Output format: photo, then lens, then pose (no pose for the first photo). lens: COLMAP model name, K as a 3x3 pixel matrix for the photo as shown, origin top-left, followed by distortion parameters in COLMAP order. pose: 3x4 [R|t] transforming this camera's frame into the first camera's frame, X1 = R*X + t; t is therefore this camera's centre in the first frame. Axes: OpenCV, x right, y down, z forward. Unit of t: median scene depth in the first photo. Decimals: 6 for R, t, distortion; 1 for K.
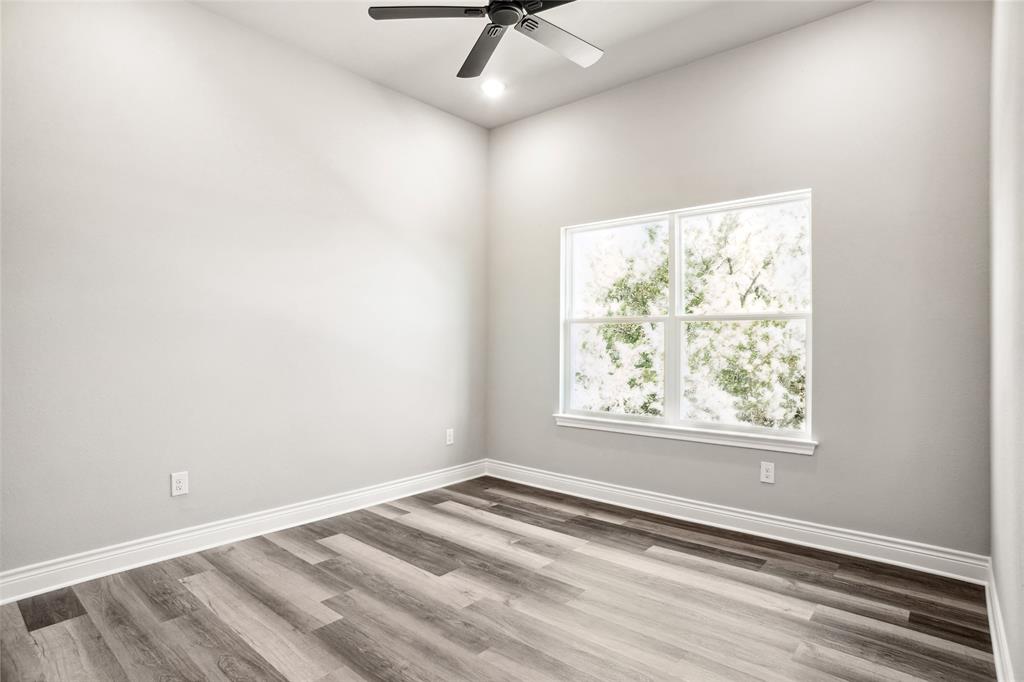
lens RADIAL K [[539.9, 0, 517.2], [0, 539.9, 334.4], [0, 0, 1]] dist [-0.003147, -0.000153]
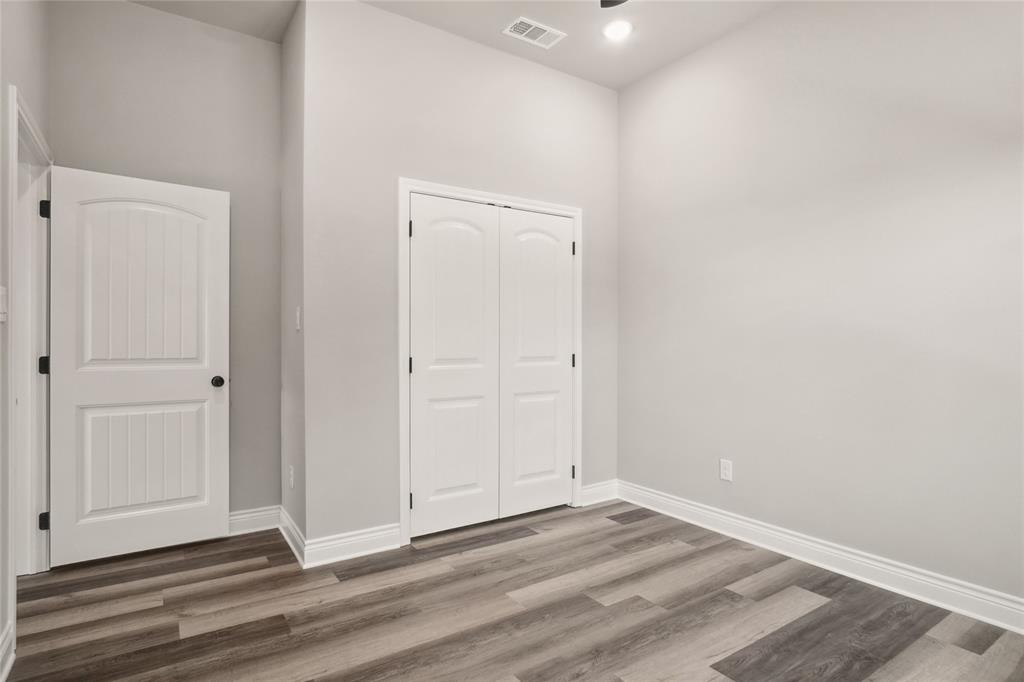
lens RADIAL K [[539.9, 0, 517.2], [0, 539.9, 334.4], [0, 0, 1]] dist [-0.003147, -0.000153]
pose [[-0.247969, -0.014004, -0.968667, 0.628955], [0.006586, 0.999848, -0.016141, 0.005046], [0.968746, -0.010382, -0.247839, 0.914284]]
